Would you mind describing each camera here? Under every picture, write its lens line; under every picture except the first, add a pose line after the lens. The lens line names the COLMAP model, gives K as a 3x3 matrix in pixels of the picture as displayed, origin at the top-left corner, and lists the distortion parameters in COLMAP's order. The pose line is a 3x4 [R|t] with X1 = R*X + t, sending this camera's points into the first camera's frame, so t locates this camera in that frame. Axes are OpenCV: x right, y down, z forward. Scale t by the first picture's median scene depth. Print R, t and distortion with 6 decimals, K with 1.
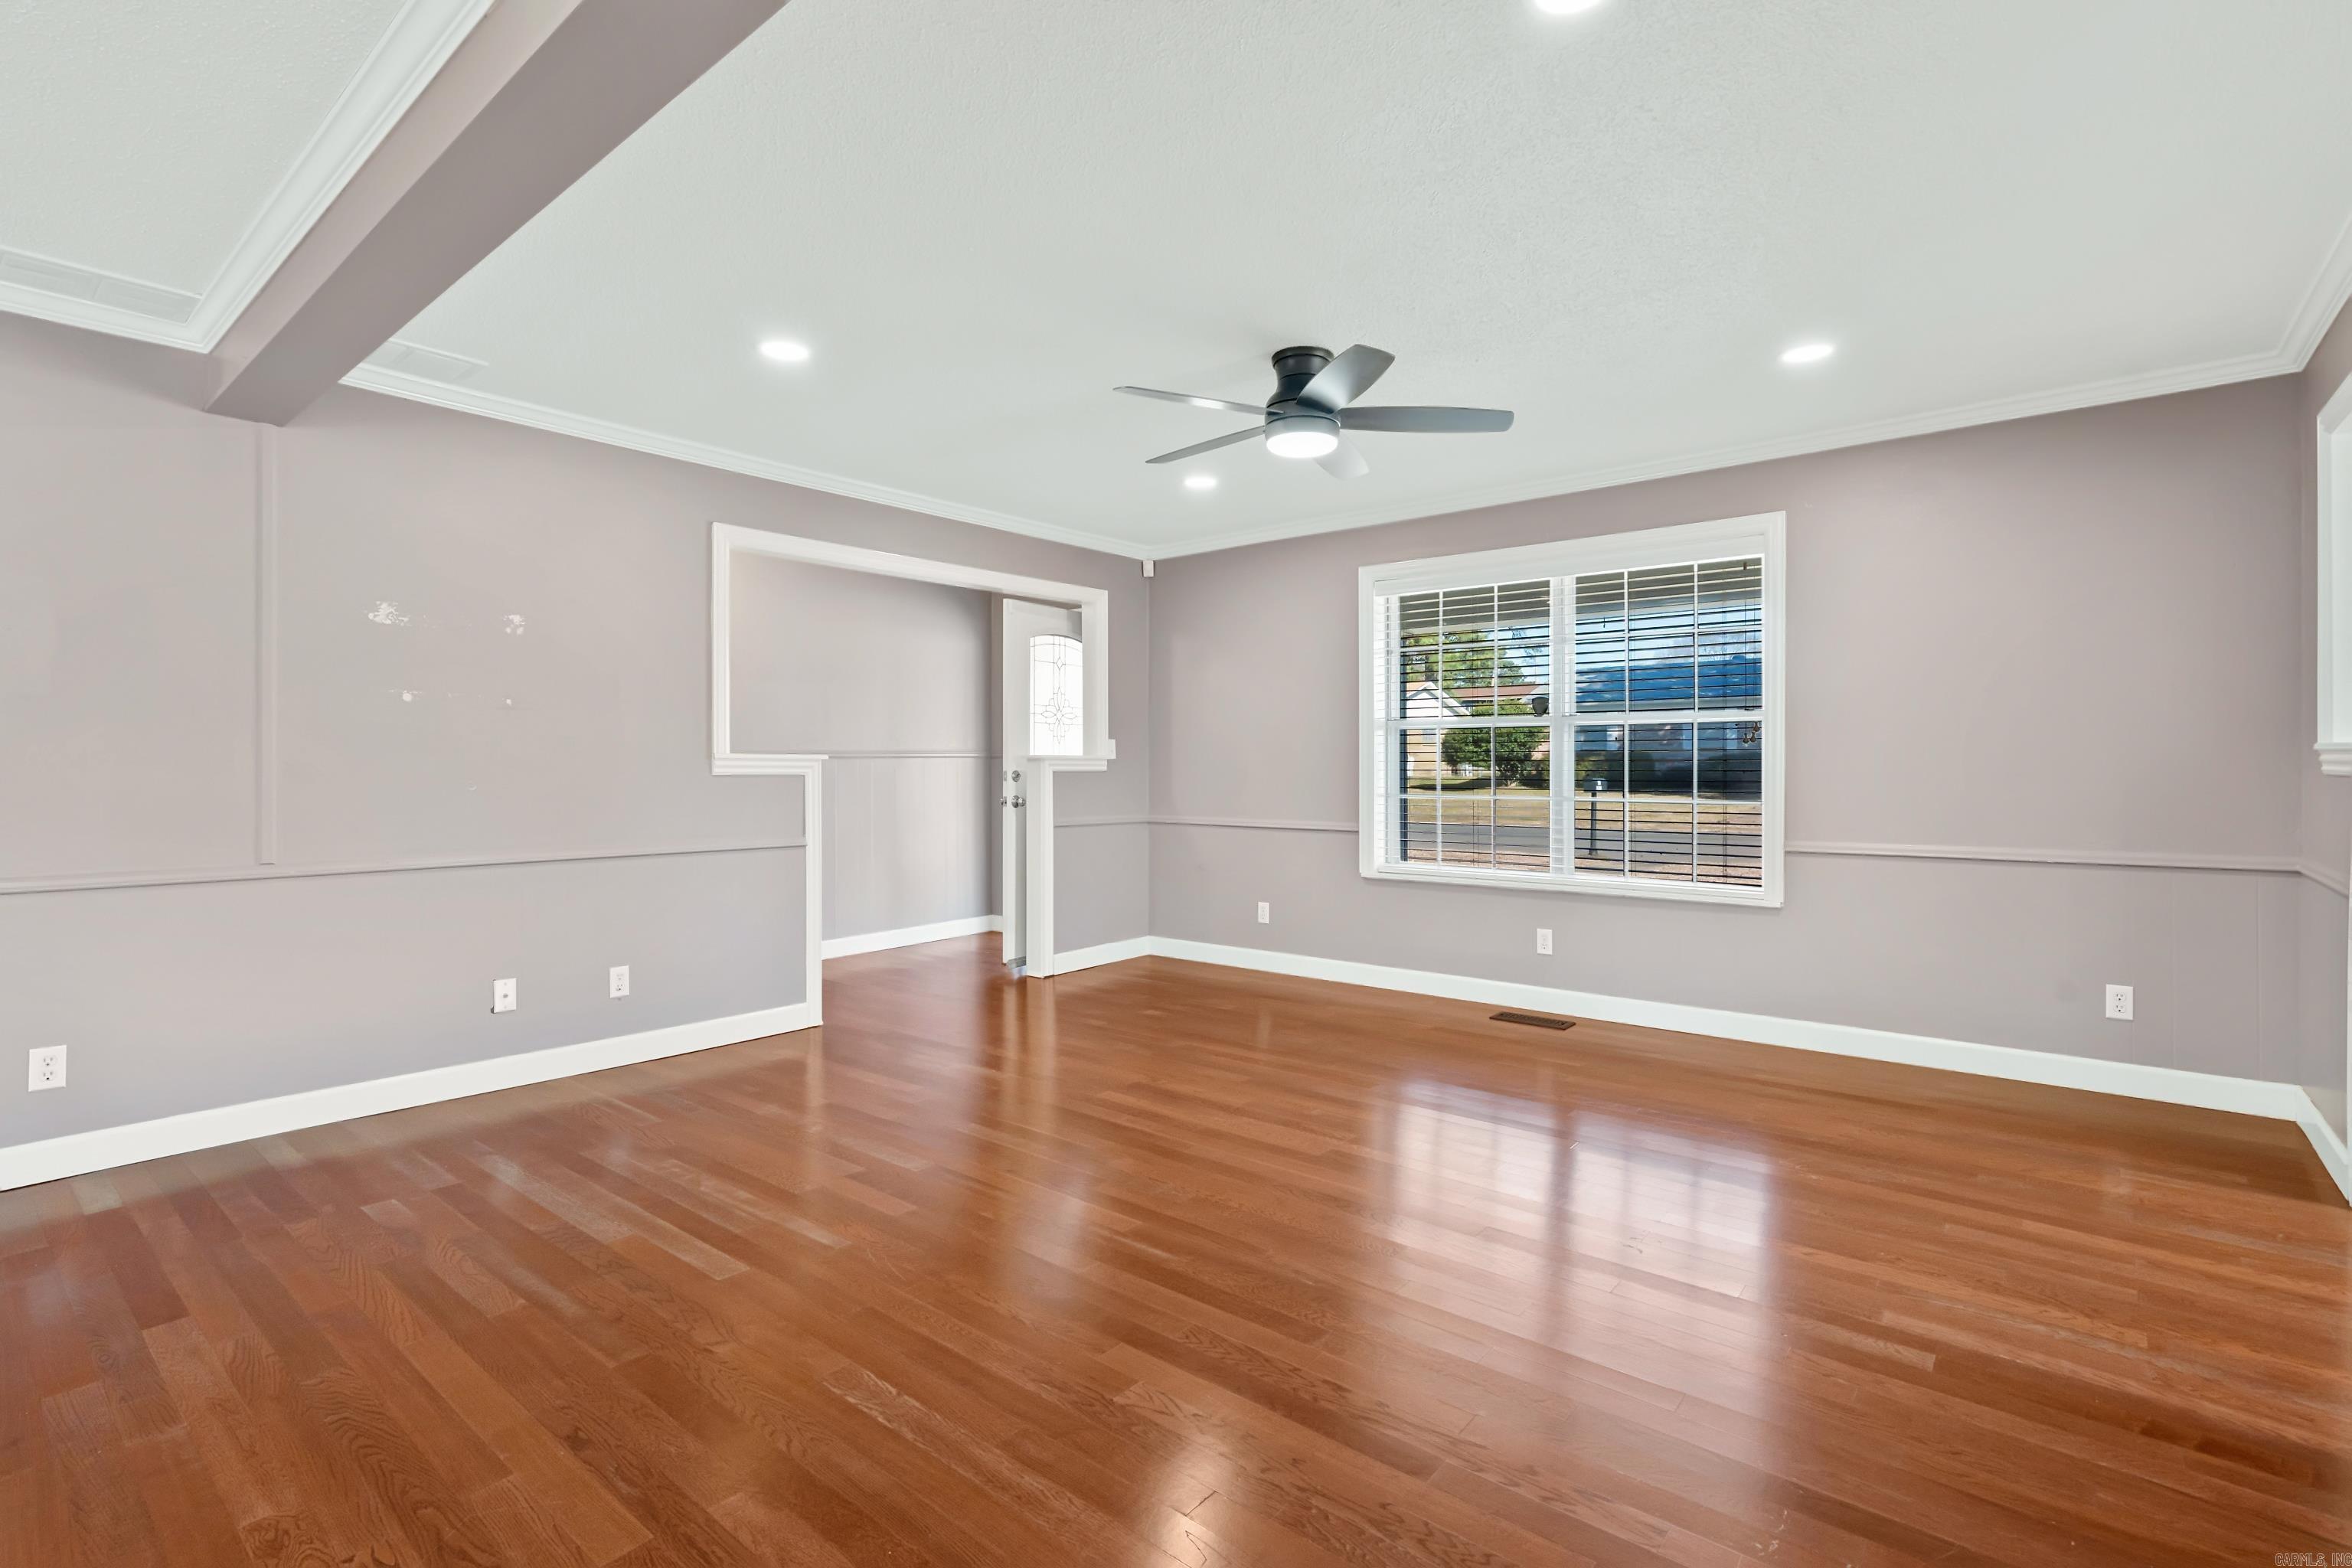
lens RADIAL K [[1080.5, 0, 1147.6], [0, 1080.5, 777.1], [0, 0, 1]] dist [-0.005864, 0.002641]
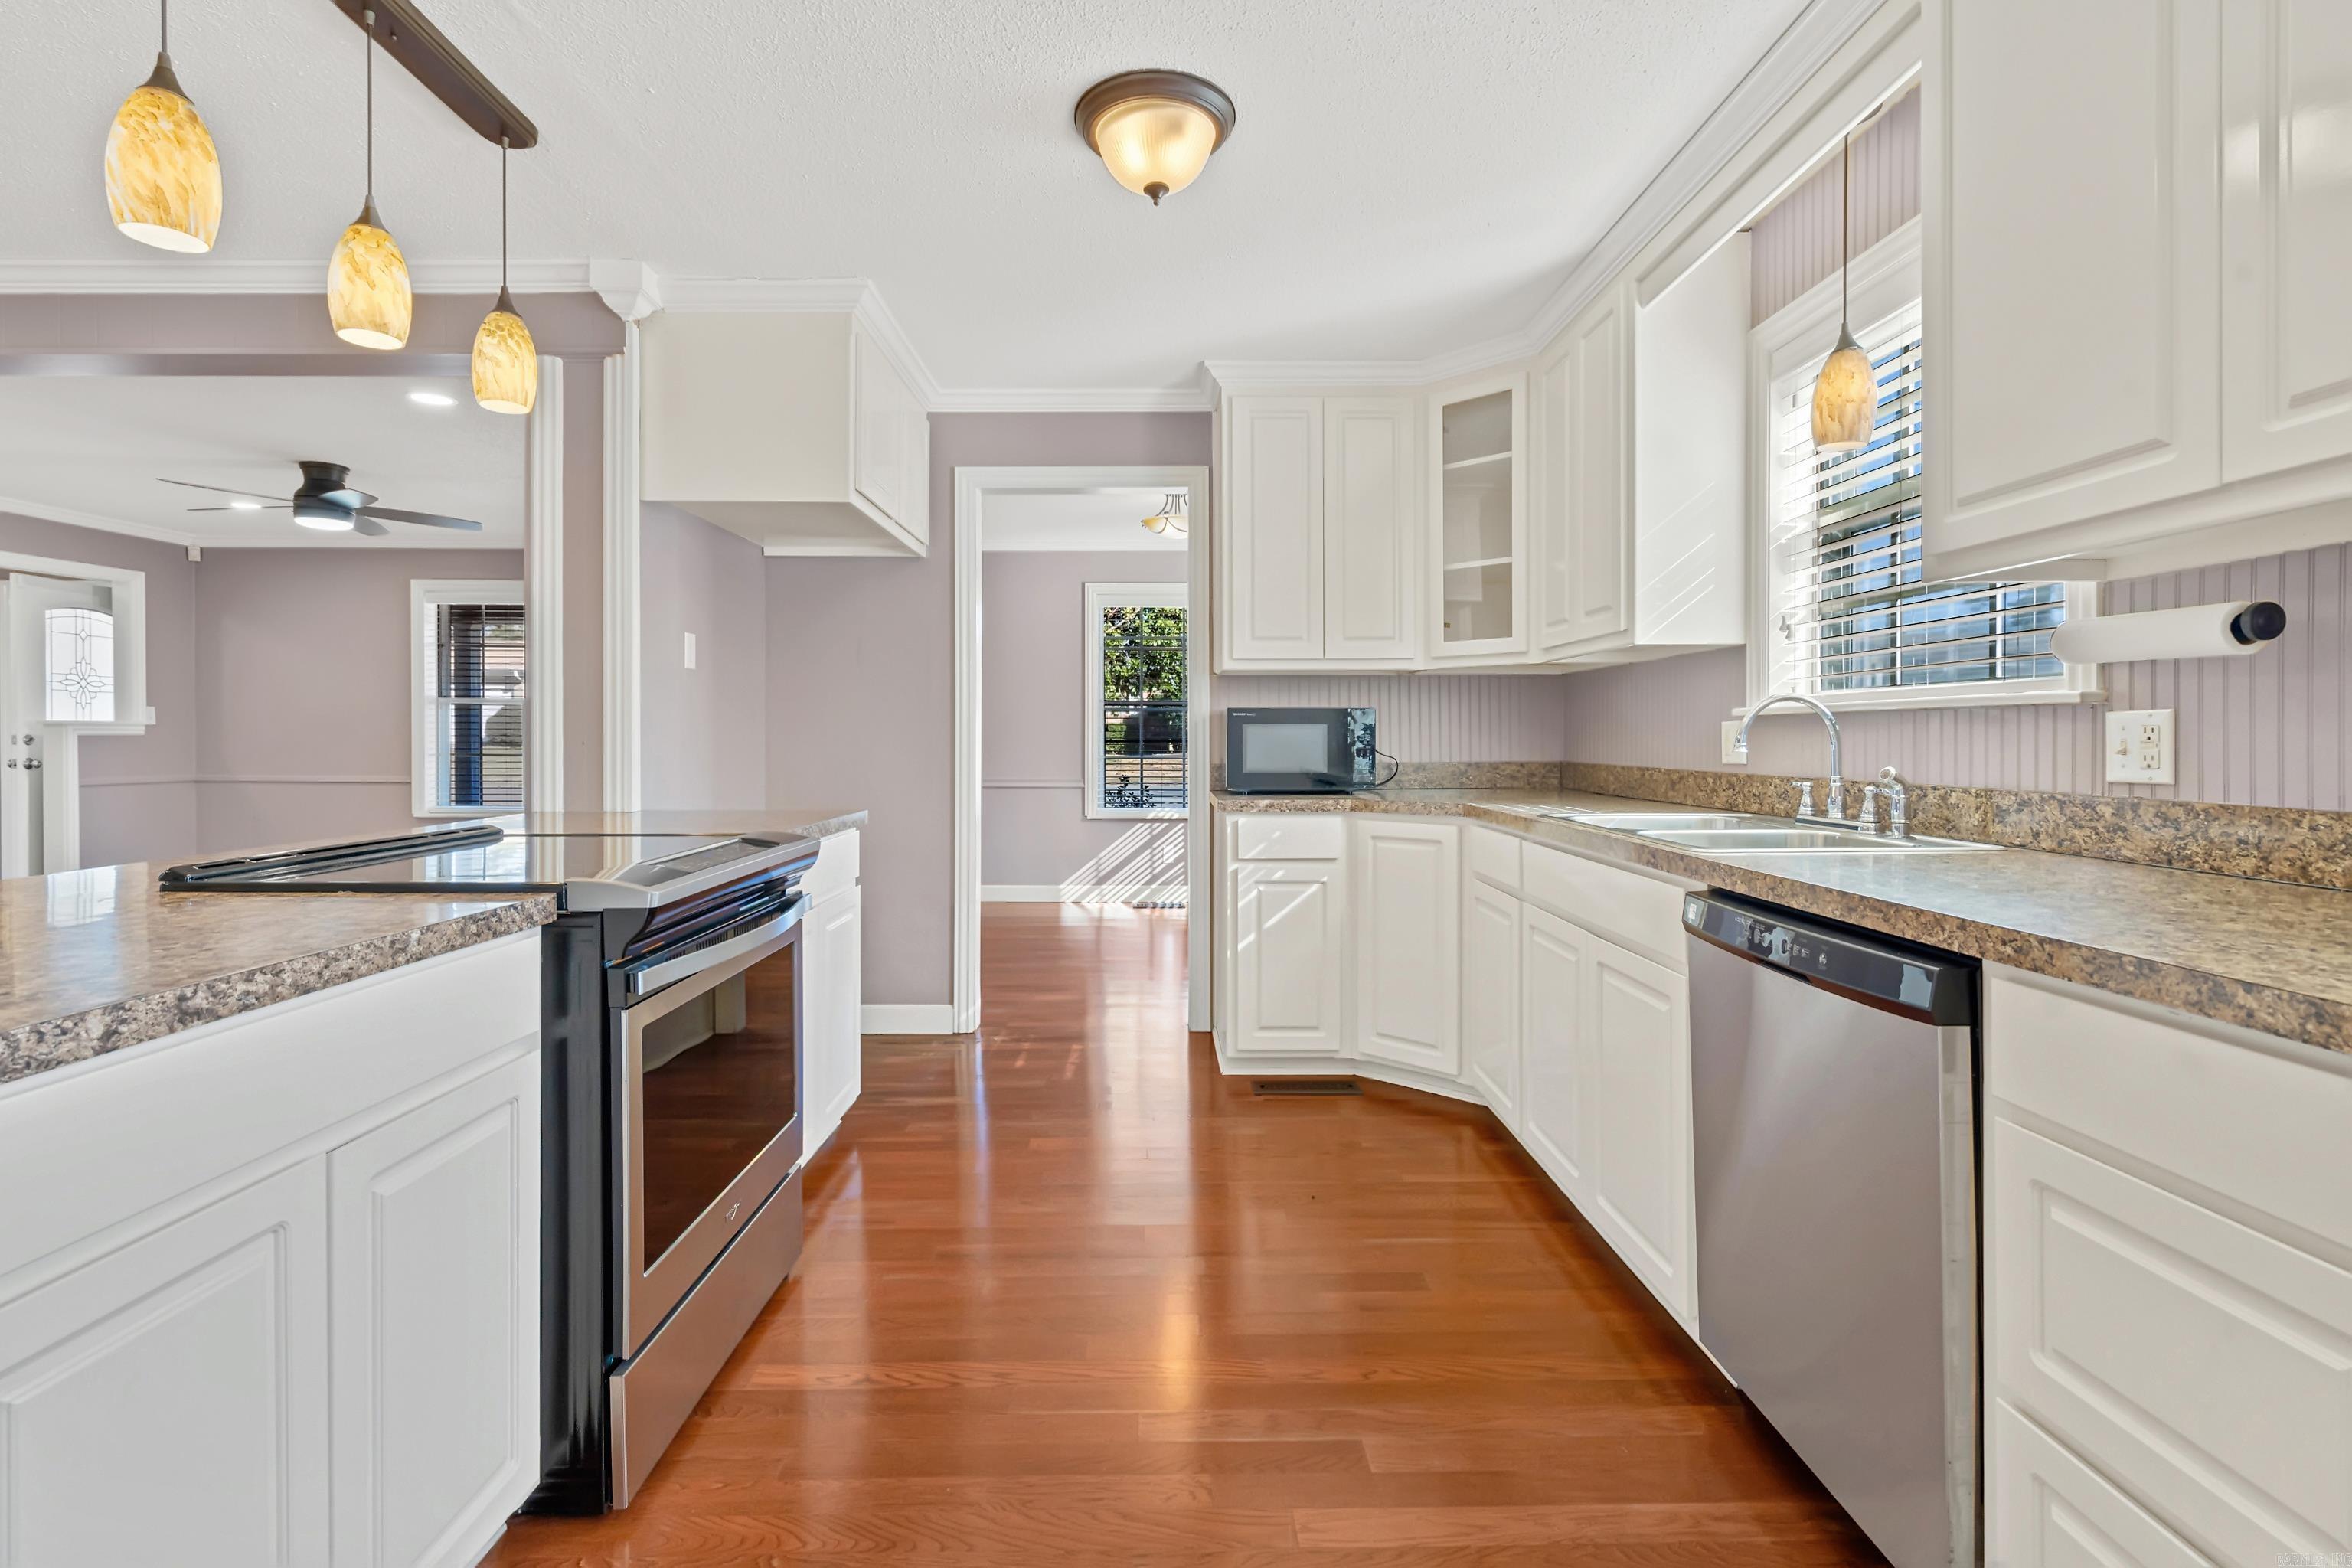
lens RADIAL K [[1080.5, 0, 1166.3], [0, 1080.5, 749.2], [0, 0, 1]] dist [-0.005864, 0.002641]
pose [[0.744753, -0.006378, 0.667310, 0.005284], [0.001026, 0.999964, 0.008413, 0.000125], [-0.667339, -0.005581, 0.744733, -0.544913]]
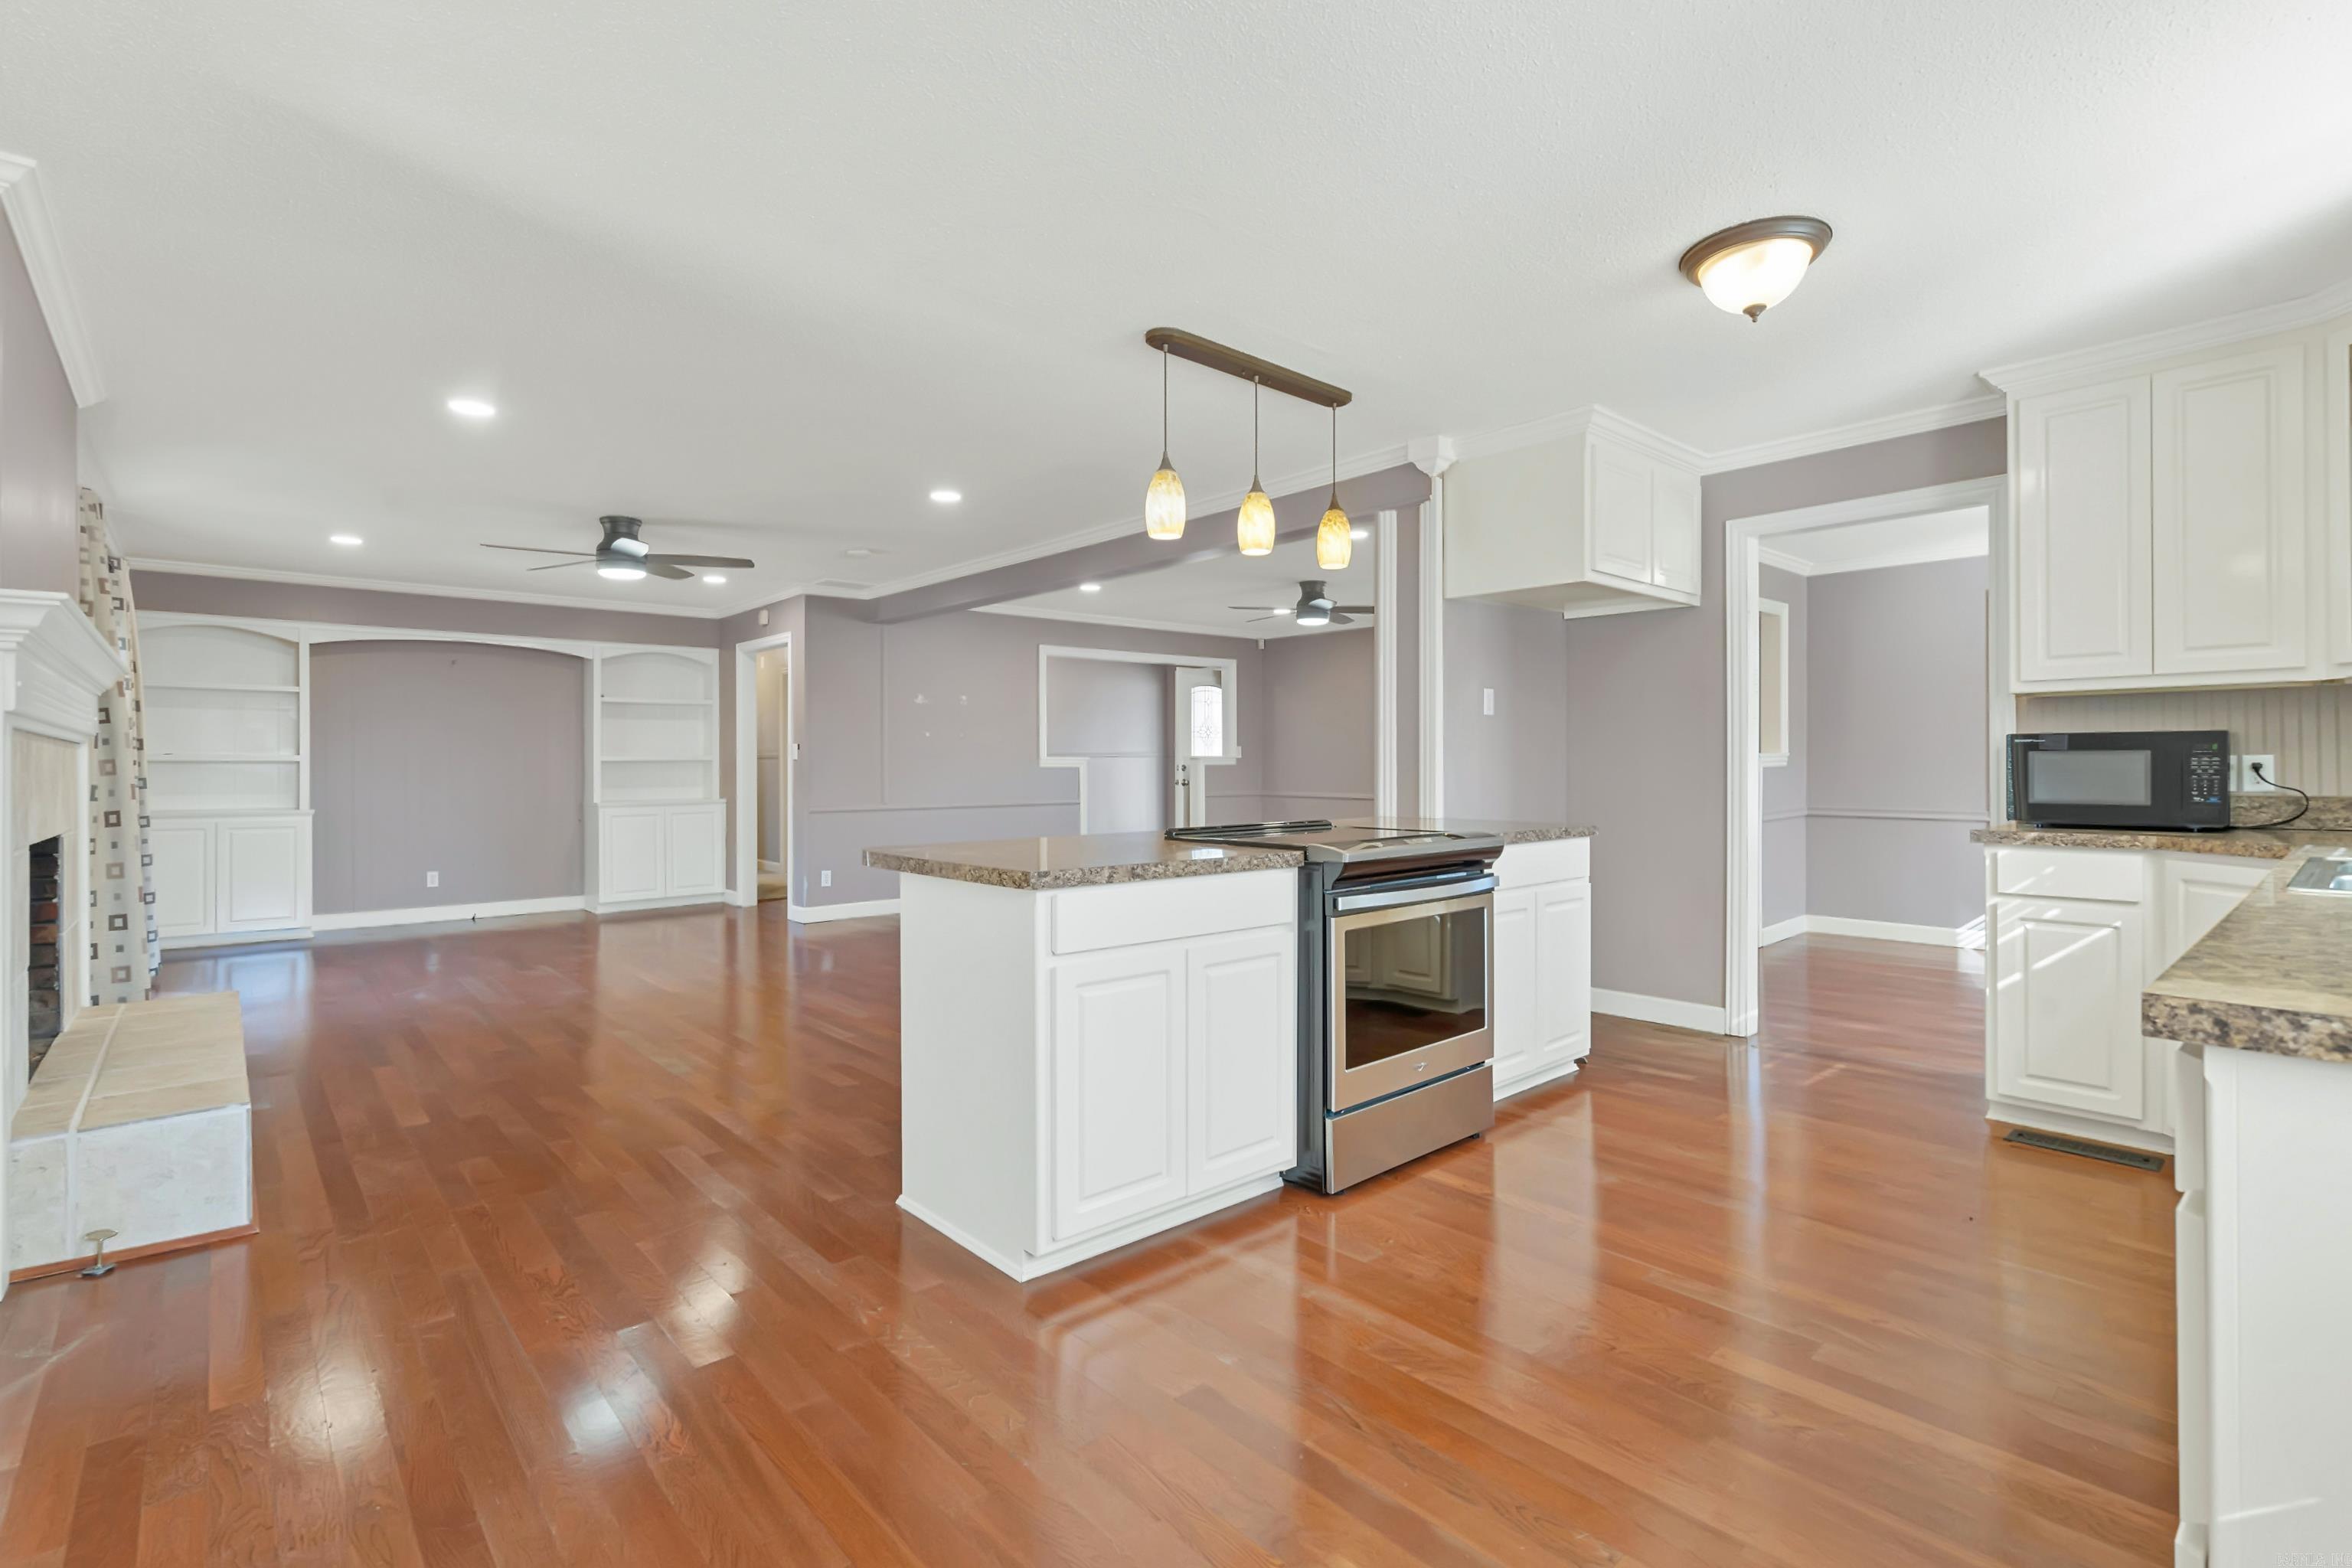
lens RADIAL K [[1080.5, 0, 1182.0], [0, 1080.5, 772.6], [0, 0, 1]] dist [-0.005864, 0.002641]
pose [[0.993916, -0.000830, -0.110138, 0.068947], [0.001291, 0.999991, 0.004115, -0.000590], [0.110134, -0.004232, 0.993908, -0.744779]]
